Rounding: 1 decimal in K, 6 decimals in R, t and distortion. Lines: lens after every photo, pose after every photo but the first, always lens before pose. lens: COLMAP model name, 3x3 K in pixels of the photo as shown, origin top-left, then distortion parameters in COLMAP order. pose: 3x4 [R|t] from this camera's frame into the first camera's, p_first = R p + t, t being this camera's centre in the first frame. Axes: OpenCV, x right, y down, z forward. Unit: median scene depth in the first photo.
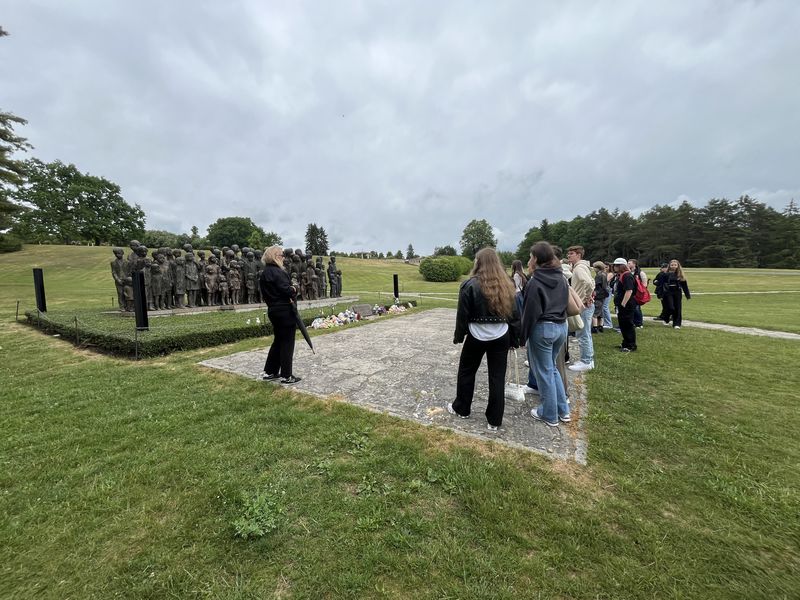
lens RADIAL K [[324.7, 0, 400.0], [0, 324.7, 300.0], [0, 0, 1]] dist [-0.000562, -0.000386]
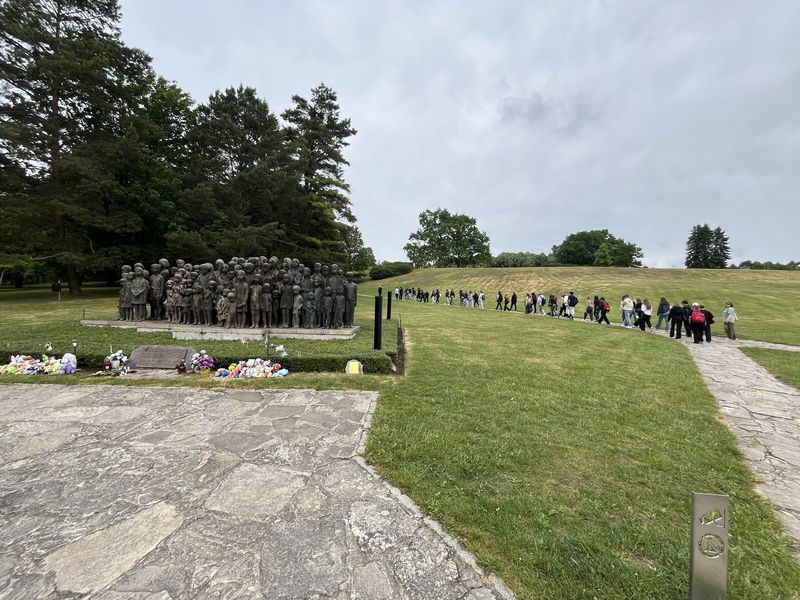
lens RADIAL K [[324.7, 0, 400.0], [0, 324.7, 300.0], [0, 0, 1]] dist [-0.000562, -0.000386]
pose [[0.491964, 0.043969, -0.869504, 0.090822], [-0.089800, 0.995960, -0.000445, -0.016355], [0.865972, 0.078301, 0.493925, 0.169713]]
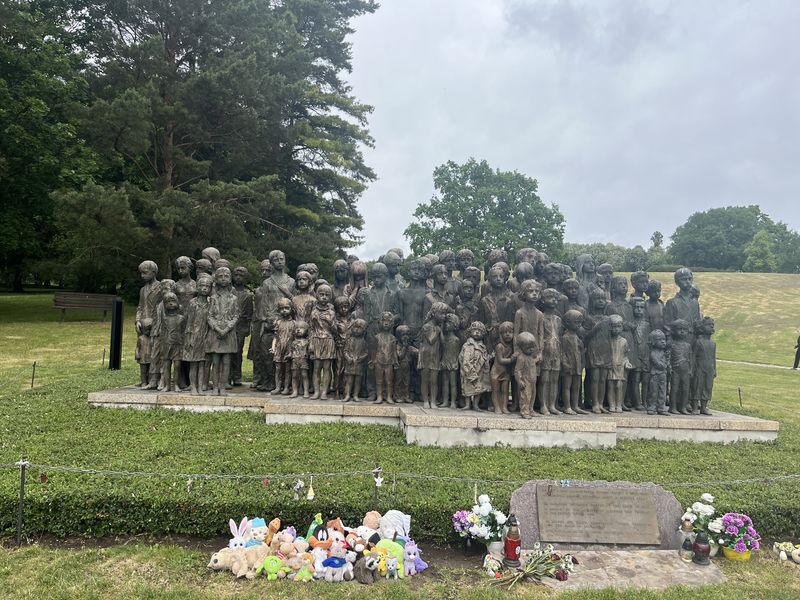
lens RADIAL K [[608.0, 0, 400.0], [0, 608.0, 300.0], [0, 0, 1]] dist [0.024448, -0.000472]
pose [[0.557548, 0.009229, -0.830093, 0.022678], [-0.098006, 0.993677, -0.054779, -0.011243], [0.824339, 0.111896, 0.554928, 0.104068]]
